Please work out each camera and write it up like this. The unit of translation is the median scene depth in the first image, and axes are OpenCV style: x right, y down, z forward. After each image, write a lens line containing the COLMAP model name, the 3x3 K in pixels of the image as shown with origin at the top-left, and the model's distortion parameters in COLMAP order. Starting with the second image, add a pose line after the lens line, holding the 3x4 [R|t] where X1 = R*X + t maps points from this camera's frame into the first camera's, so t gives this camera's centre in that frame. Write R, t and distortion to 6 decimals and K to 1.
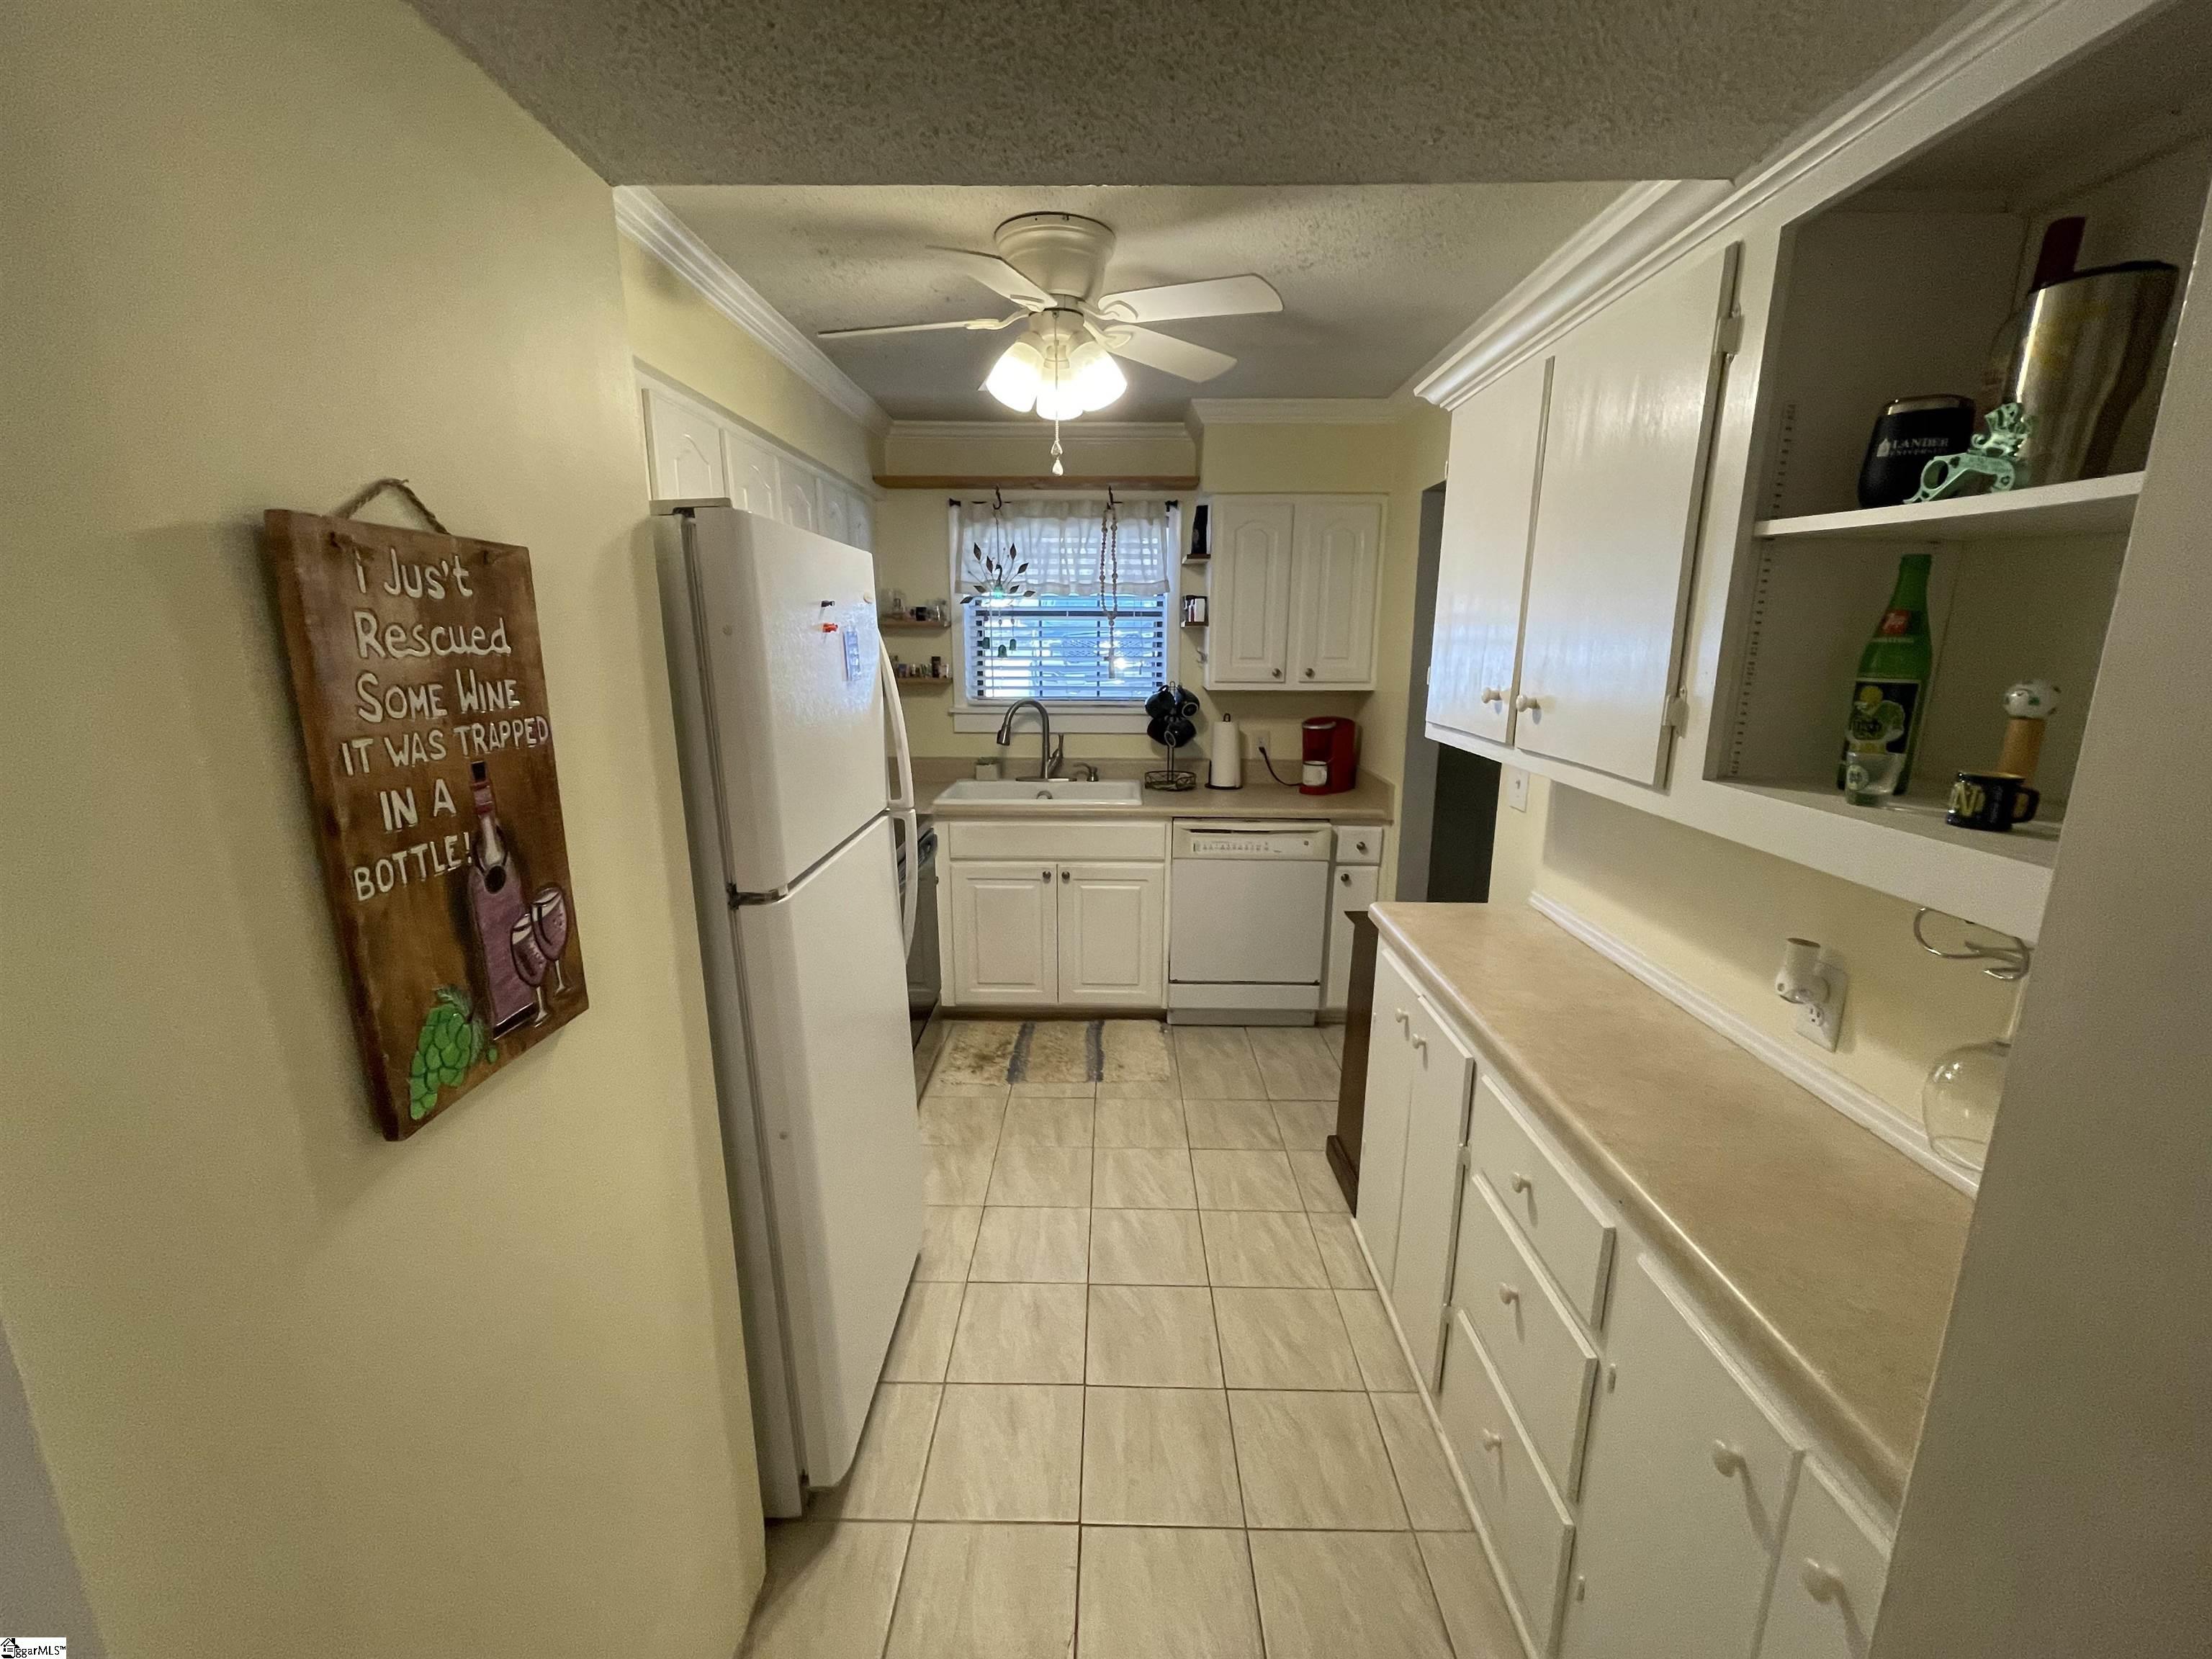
lens RADIAL K [[895.8, 0, 1103.5], [0, 895.8, 833.8], [0, 0, 1]] dist [-0.003396, 0.000175]
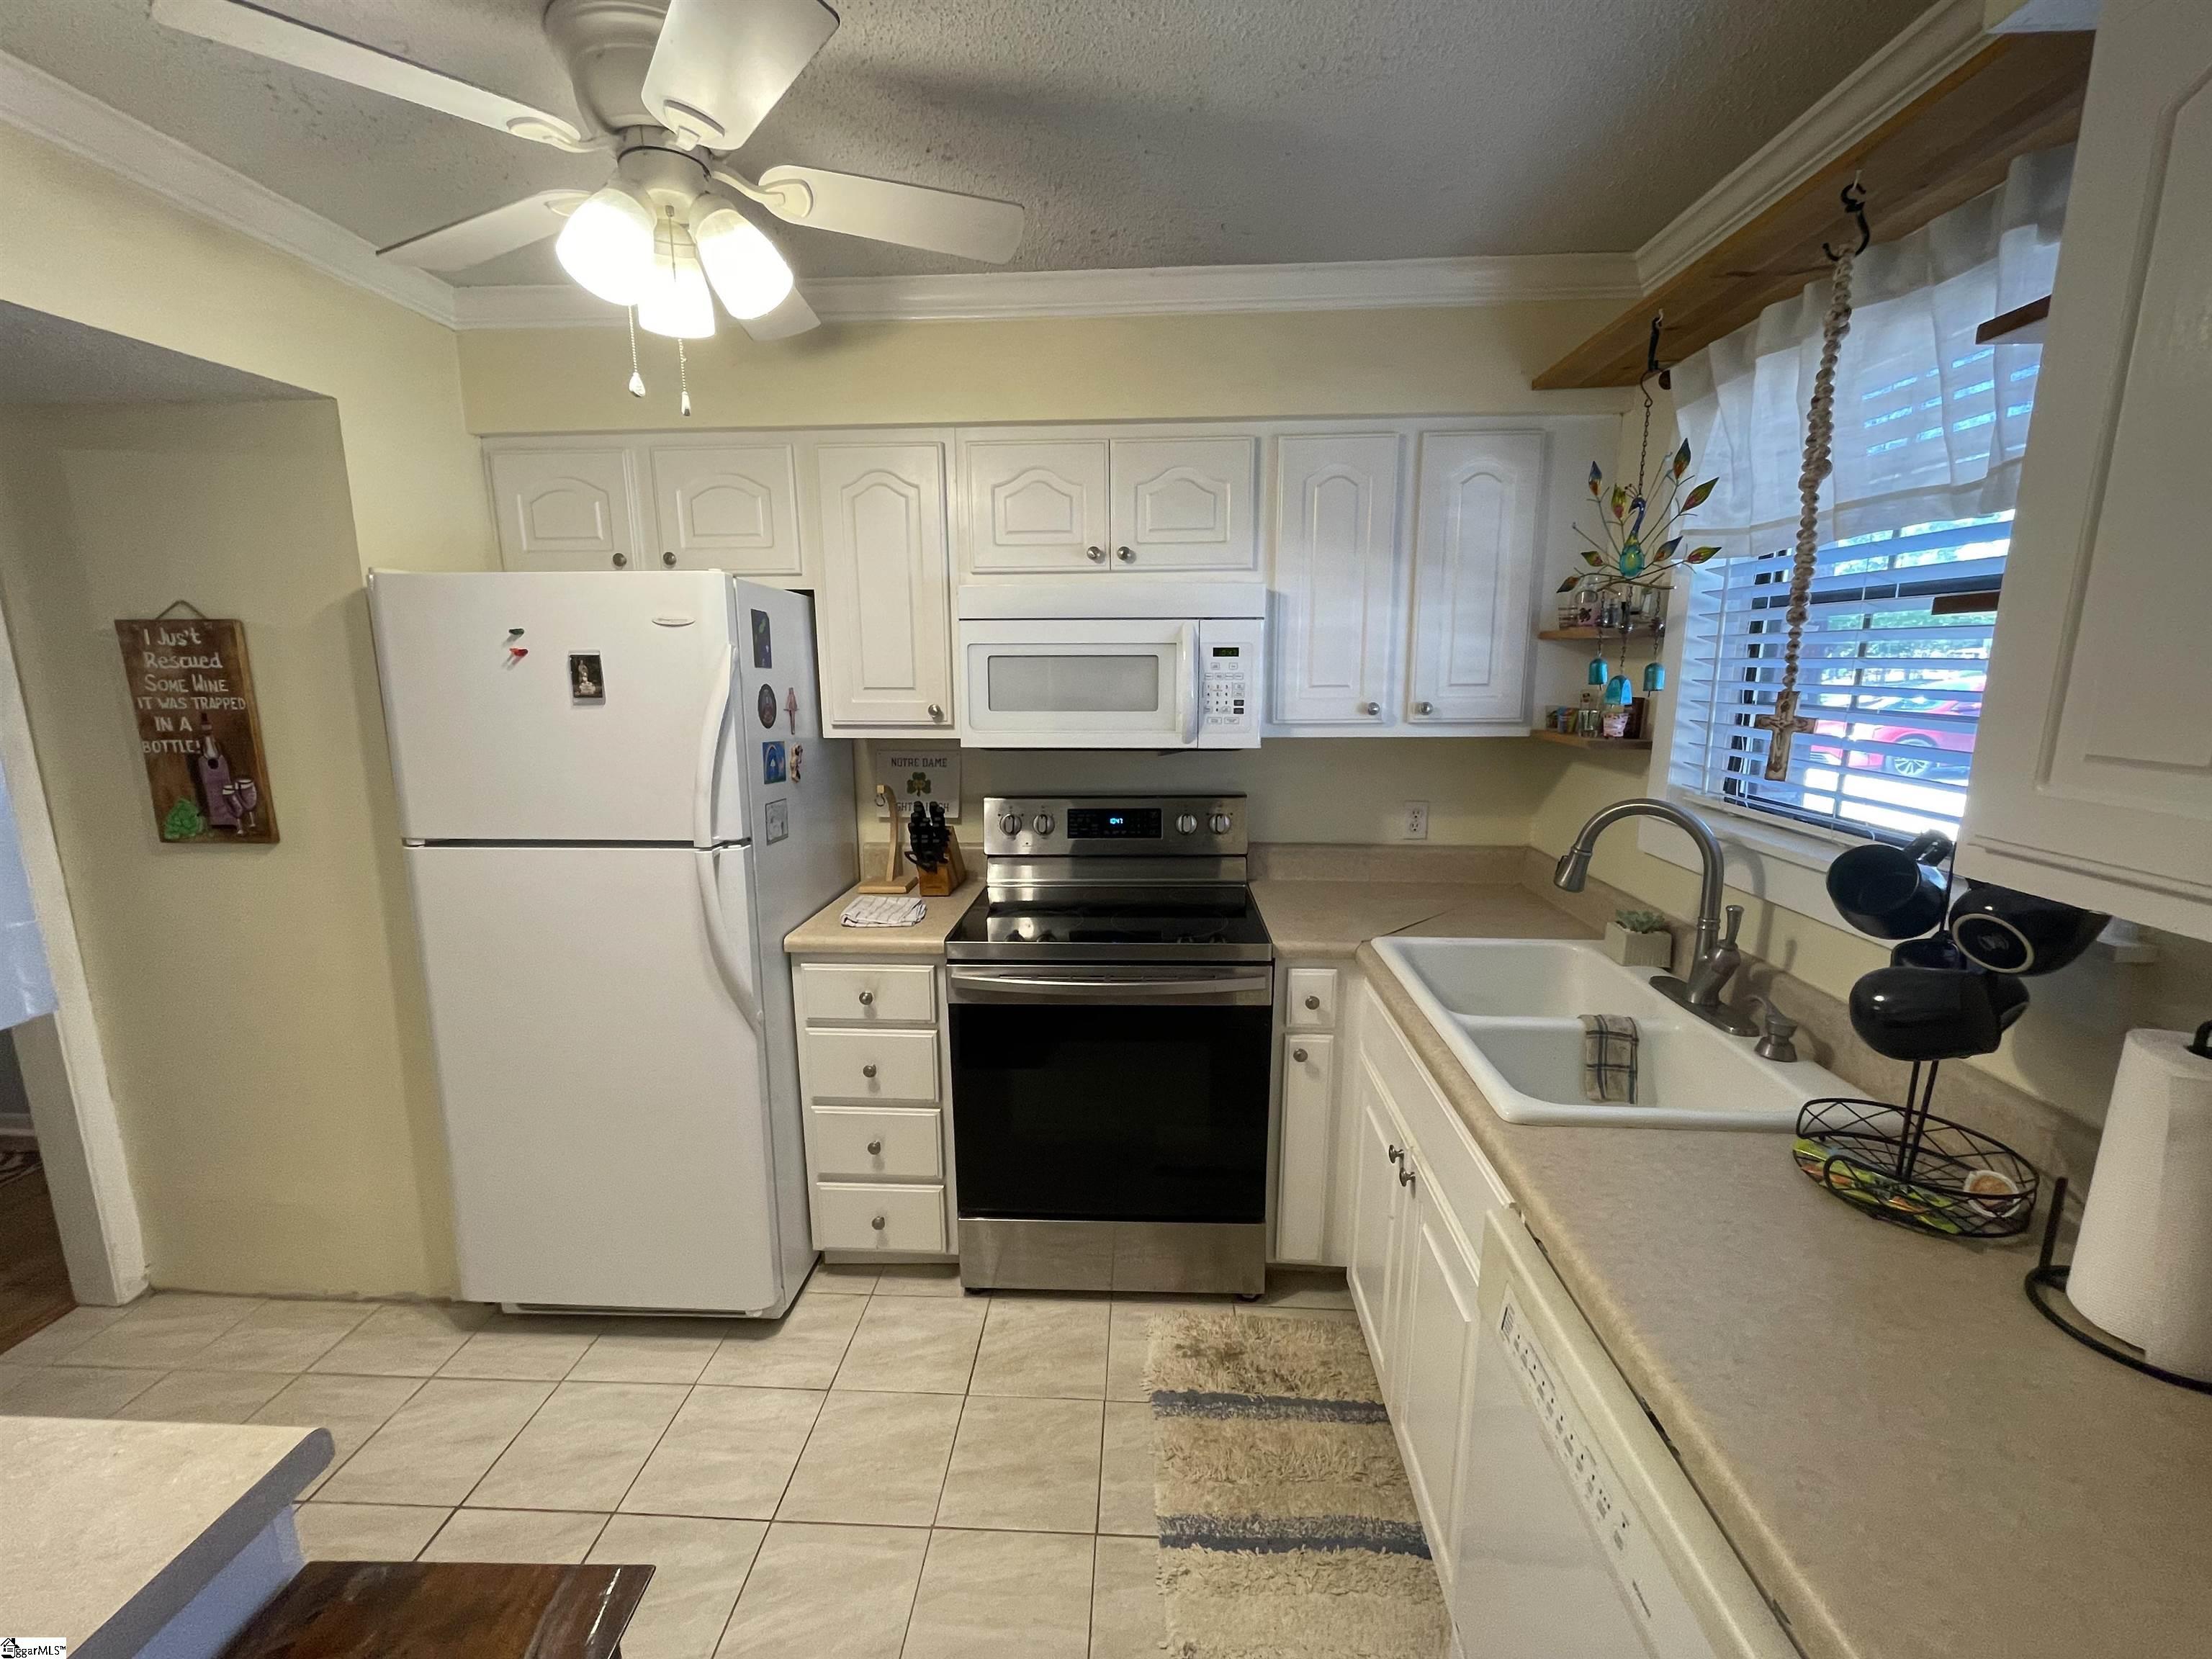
lens RADIAL K [[895.8, 0, 1104.4], [0, 895.8, 828.7], [0, 0, 1]] dist [-0.003396, 0.000175]
pose [[-0.040522, 0.189609, -0.981023, 1.558159], [-0.214100, 0.957377, 0.193882, -0.742756], [0.975971, 0.217894, 0.001800, 3.333686]]
